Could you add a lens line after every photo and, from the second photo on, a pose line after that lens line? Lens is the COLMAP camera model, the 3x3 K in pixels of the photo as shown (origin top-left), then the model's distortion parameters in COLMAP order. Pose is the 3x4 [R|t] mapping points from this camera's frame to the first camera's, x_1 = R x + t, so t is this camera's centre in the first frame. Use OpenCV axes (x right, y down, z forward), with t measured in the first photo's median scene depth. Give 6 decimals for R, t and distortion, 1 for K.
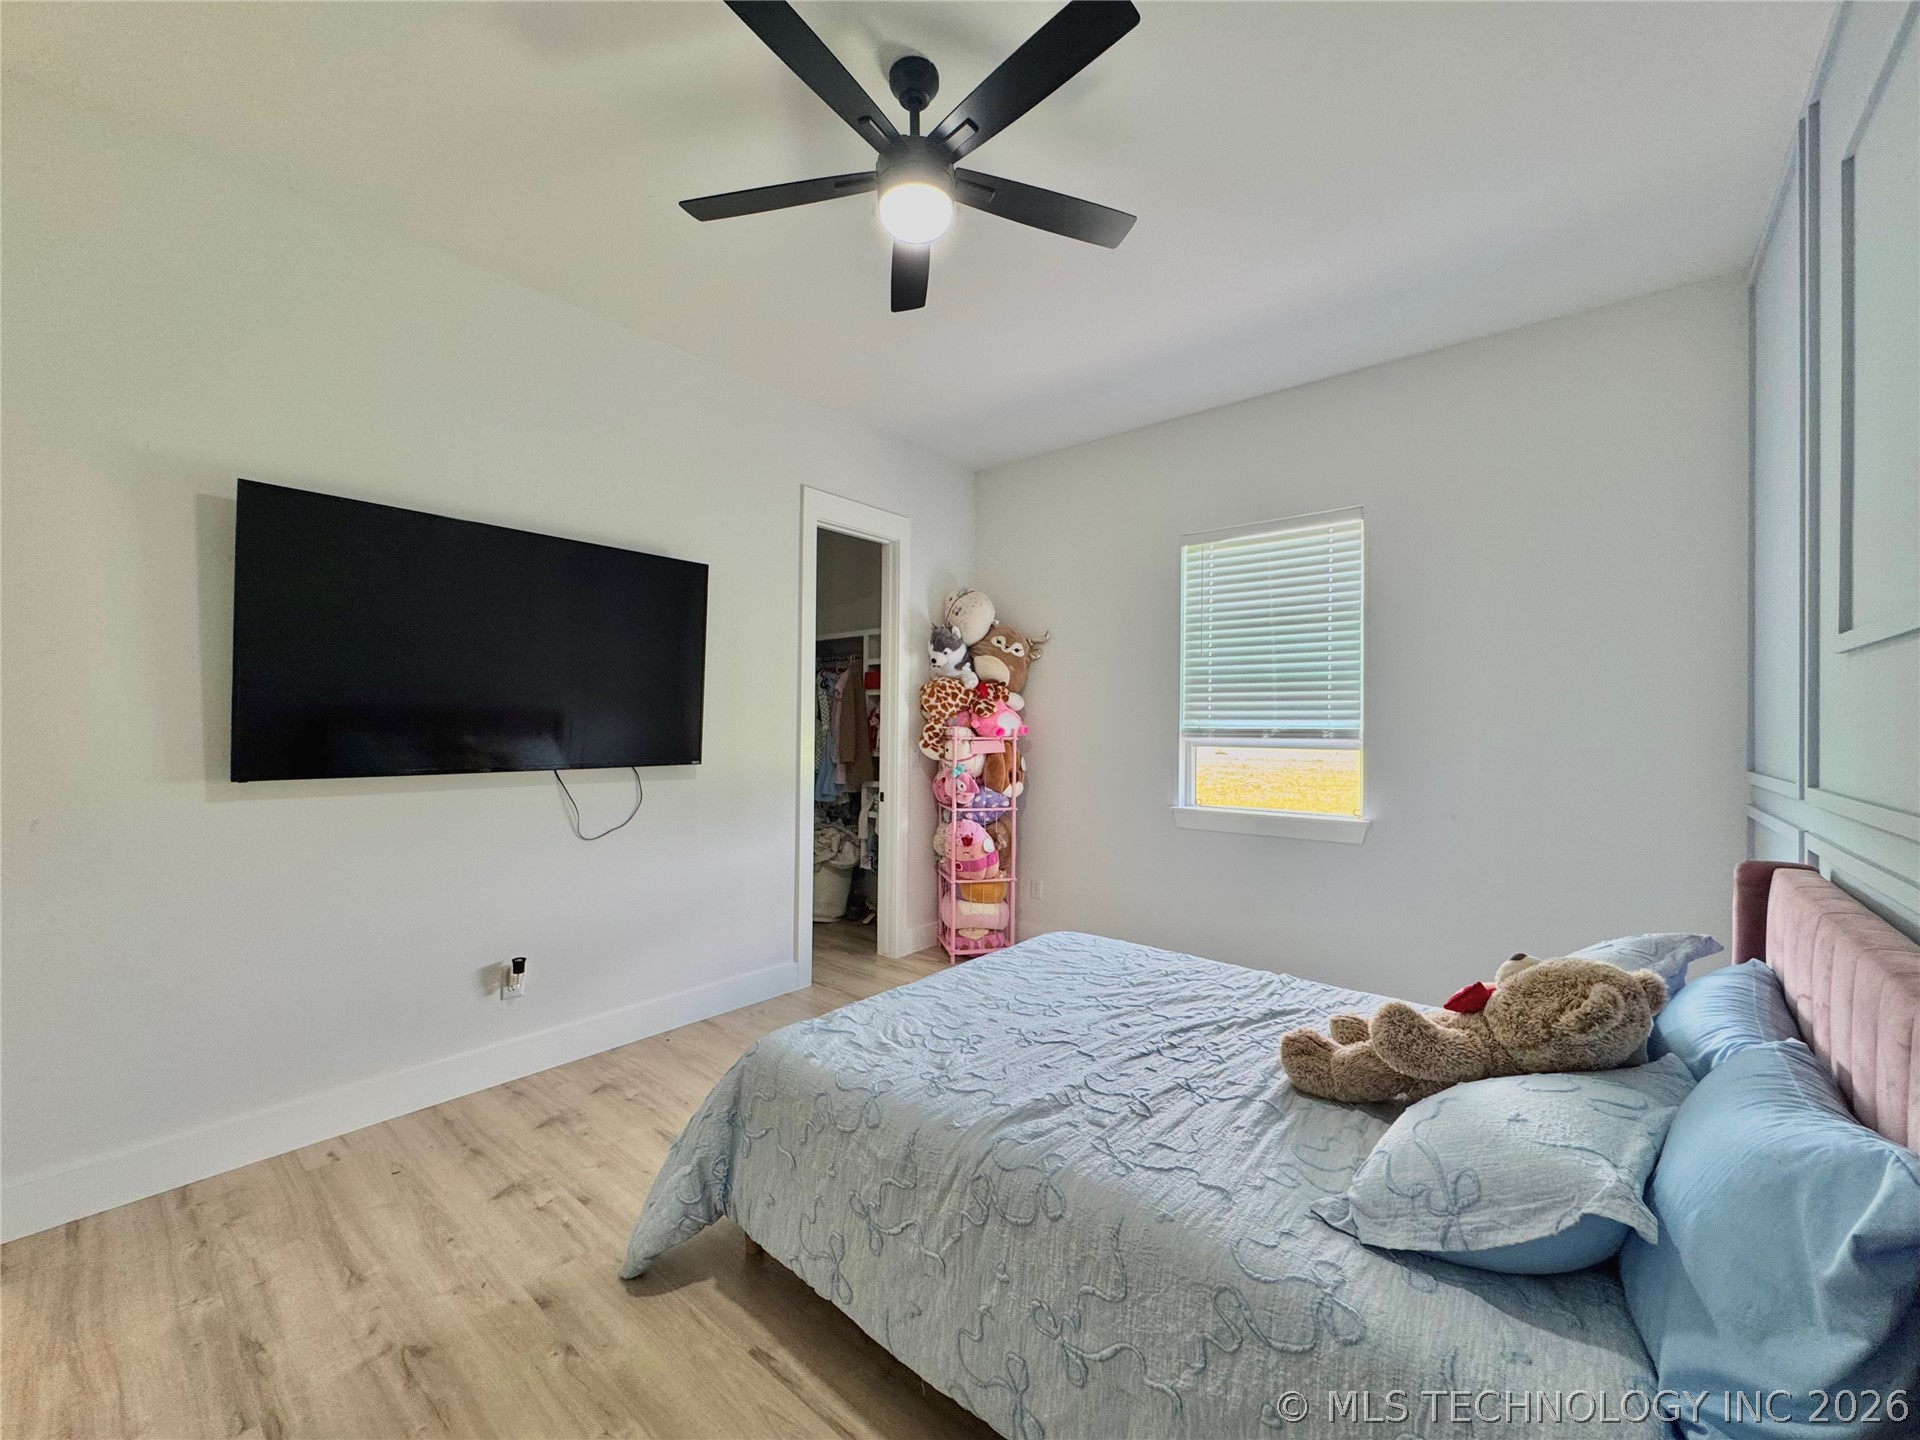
lens RADIAL K [[773.9, 0, 960.0], [0, 773.9, 720.0], [0, 0, 1]] dist [-0.001526, -0.000038]
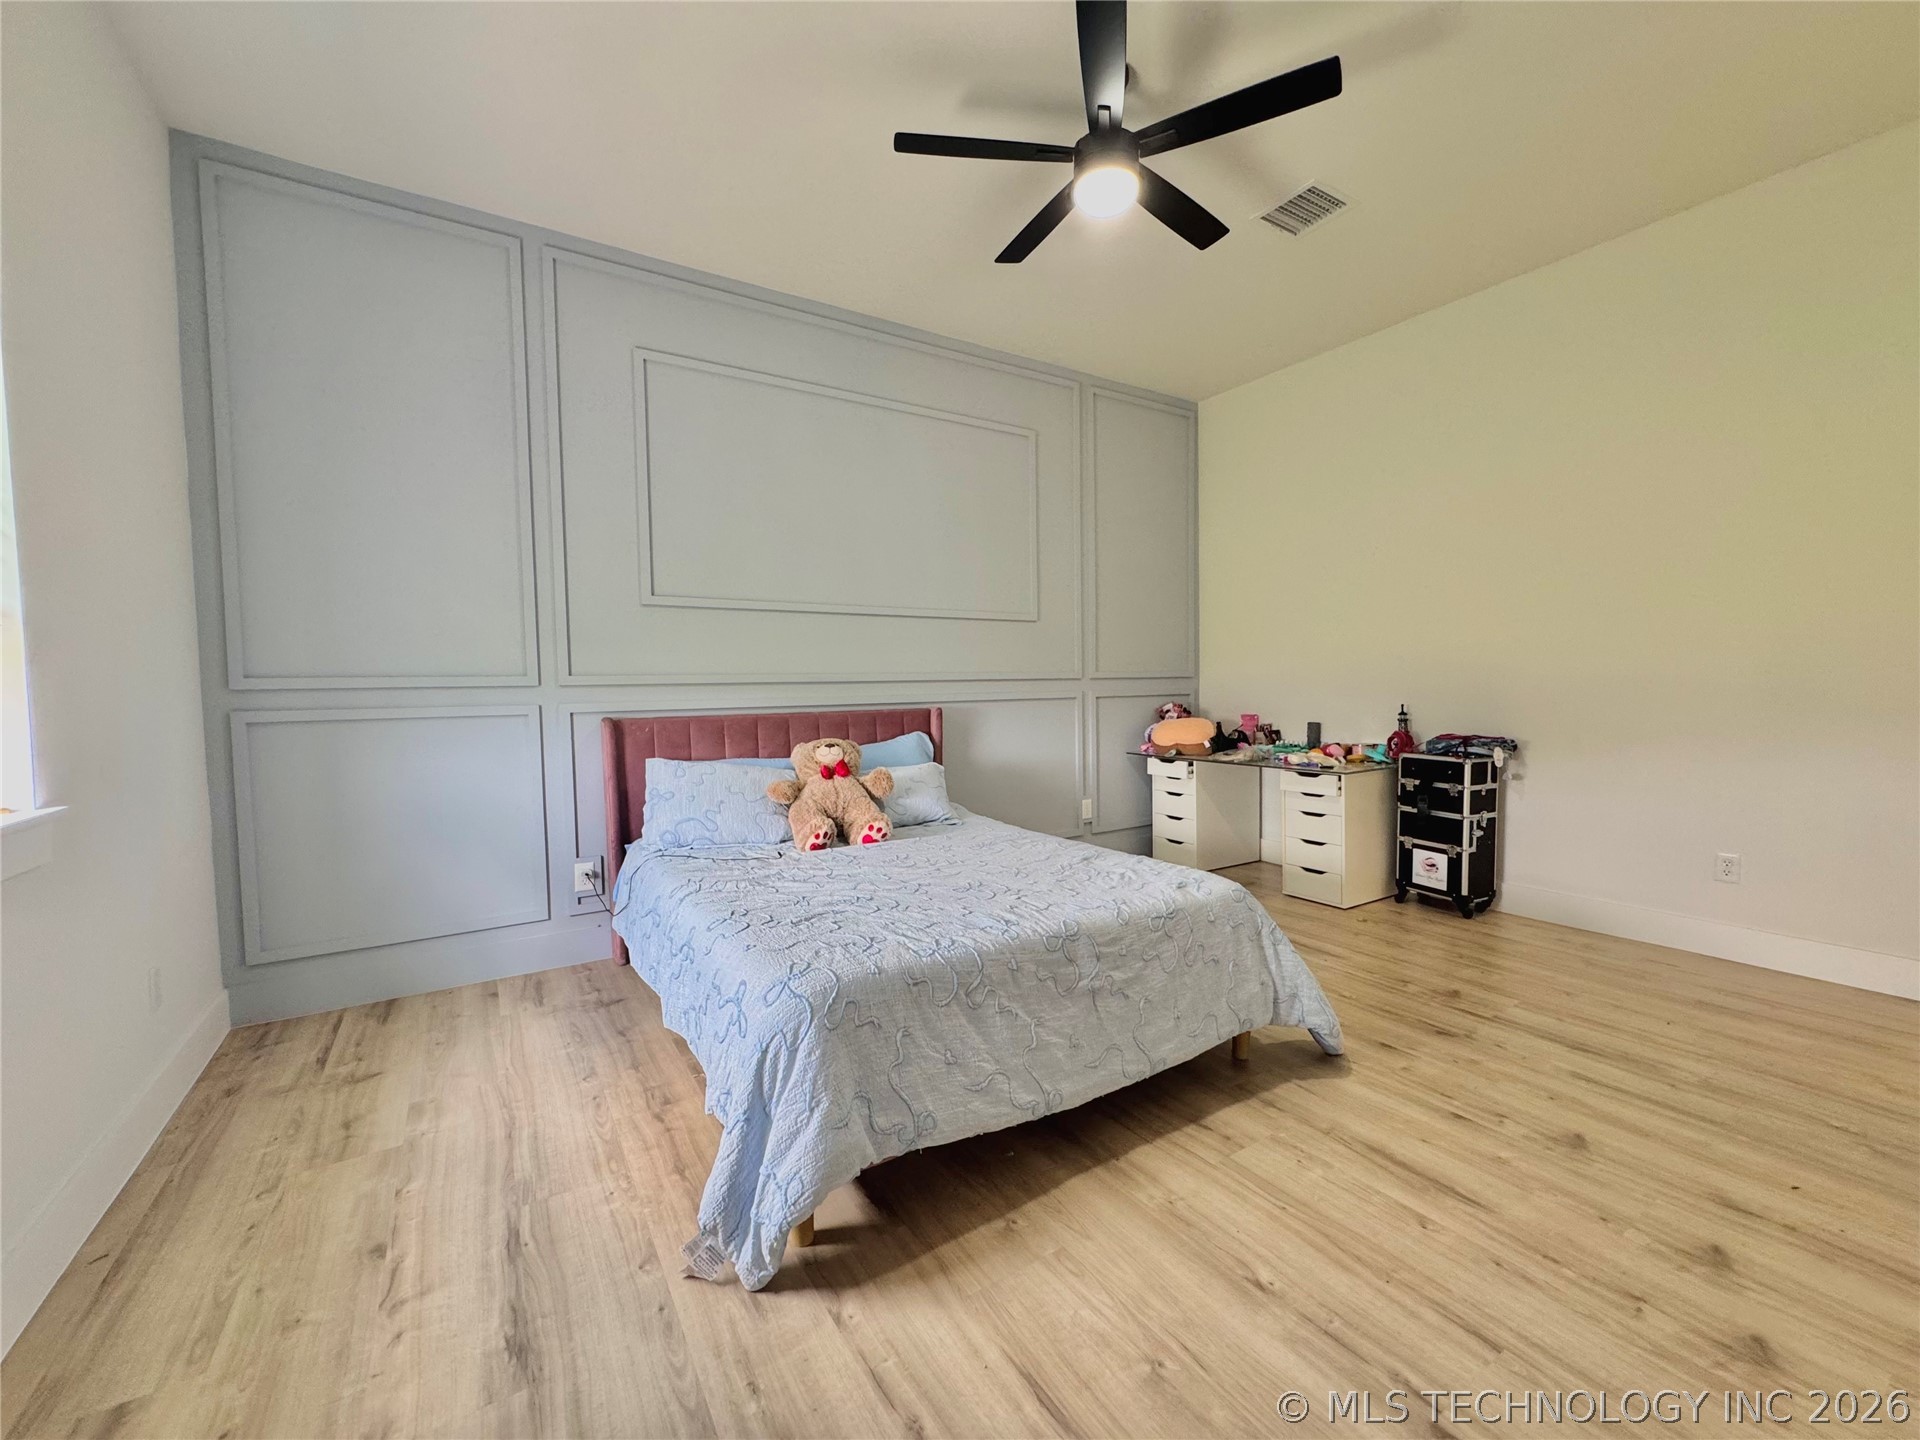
lens RADIAL K [[767.4, 0, 960.0], [0, 767.4, 720.0], [0, 0, 1]] dist [-0.004184, -0.000140]
pose [[-0.953113, -0.007221, 0.302529, -0.115729], [0.005559, 0.999129, 0.041362, 0.063684], [-0.302564, 0.041105, -0.952242, 1.256684]]
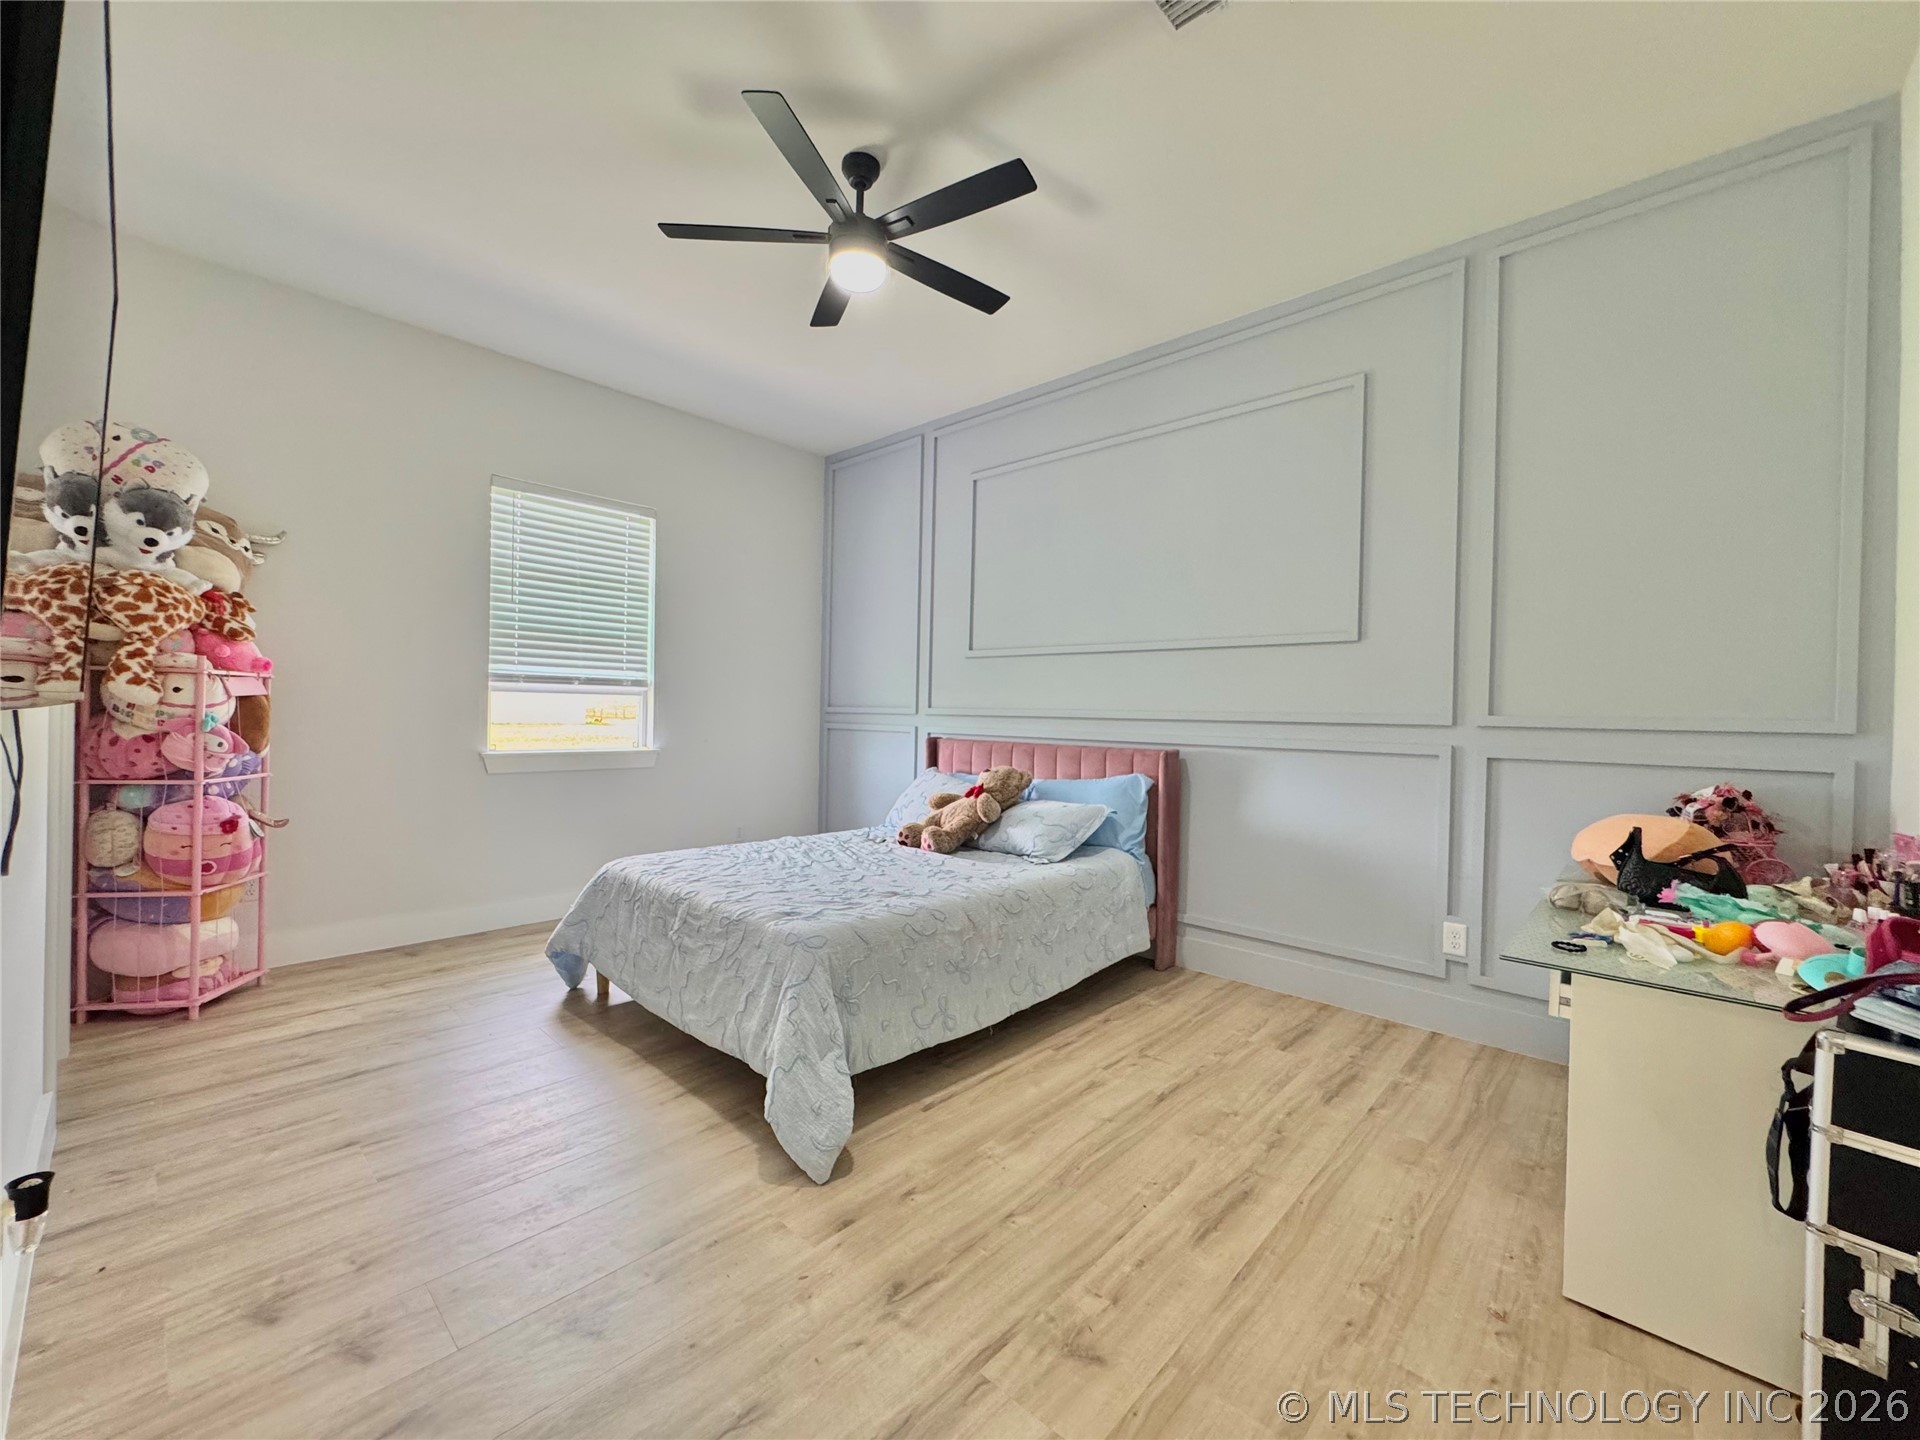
lens RADIAL K [[767.4, 0, 960.0], [0, 767.4, 720.0], [0, 0, 1]] dist [-0.004184, -0.000140]
pose [[0.045666, -0.014805, 0.998847, -0.763264], [-0.028724, 0.999457, 0.016127, 0.044382], [-0.998544, -0.029427, 0.045216, 0.420248]]
